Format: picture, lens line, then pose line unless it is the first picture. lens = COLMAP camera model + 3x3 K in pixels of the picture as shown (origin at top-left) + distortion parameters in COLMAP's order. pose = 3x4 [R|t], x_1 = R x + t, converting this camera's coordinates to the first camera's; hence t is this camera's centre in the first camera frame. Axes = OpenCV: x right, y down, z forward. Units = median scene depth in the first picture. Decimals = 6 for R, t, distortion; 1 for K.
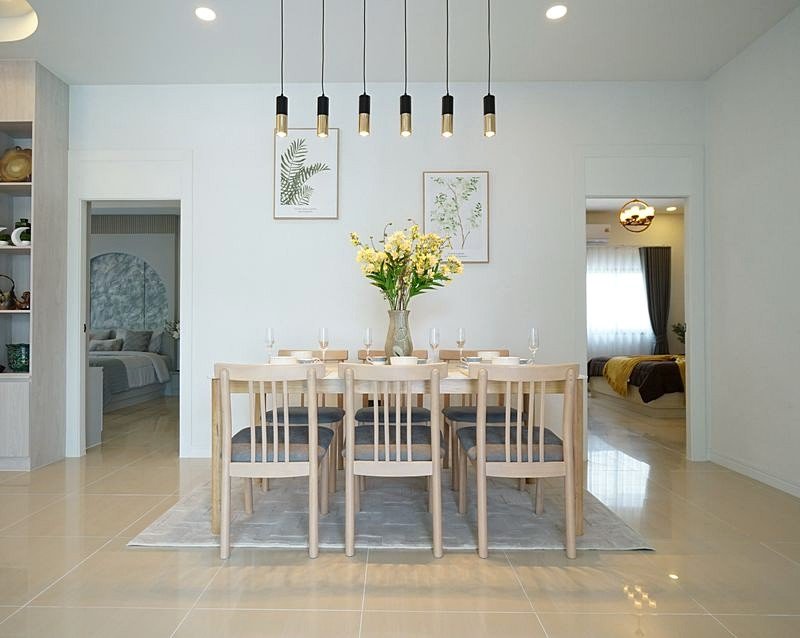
lens RADIAL K [[521.5, 0, 373.9], [0, 521.5, 317.0], [0, 0, 1]] dist [-0.000206, -0.000328]
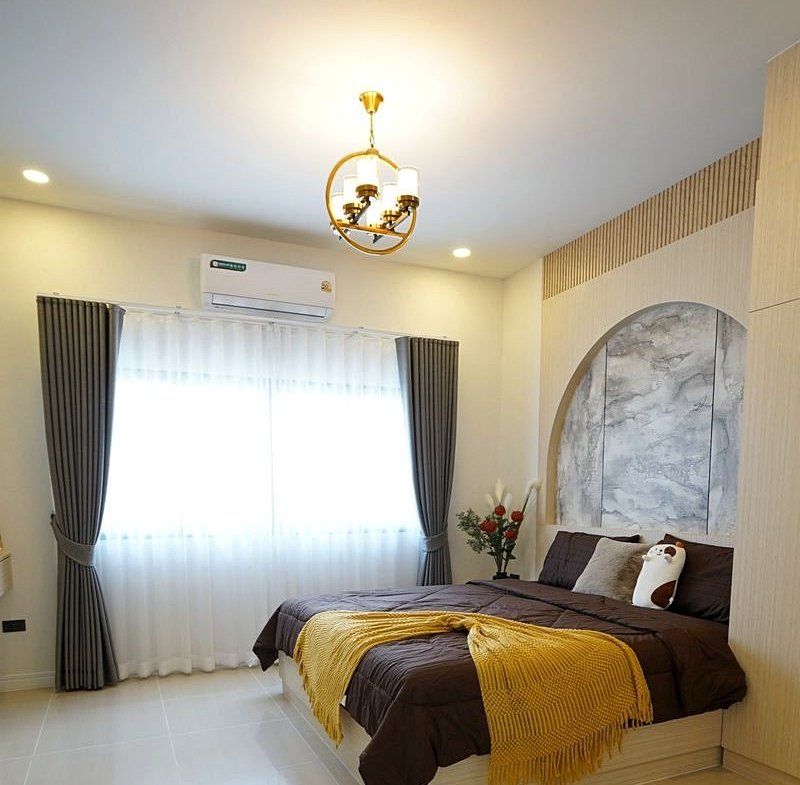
lens RADIAL K [[641.3, 0, 400.0], [0, 641.3, 392.5], [0, 0, 1]] dist [-0.000686, -0.000593]
pose [[0.905547, 0.080424, 0.416553, 0.287730], [-0.027758, 0.990995, -0.130988, -0.016873], [-0.423336, 0.107053, 0.899626, 0.513034]]
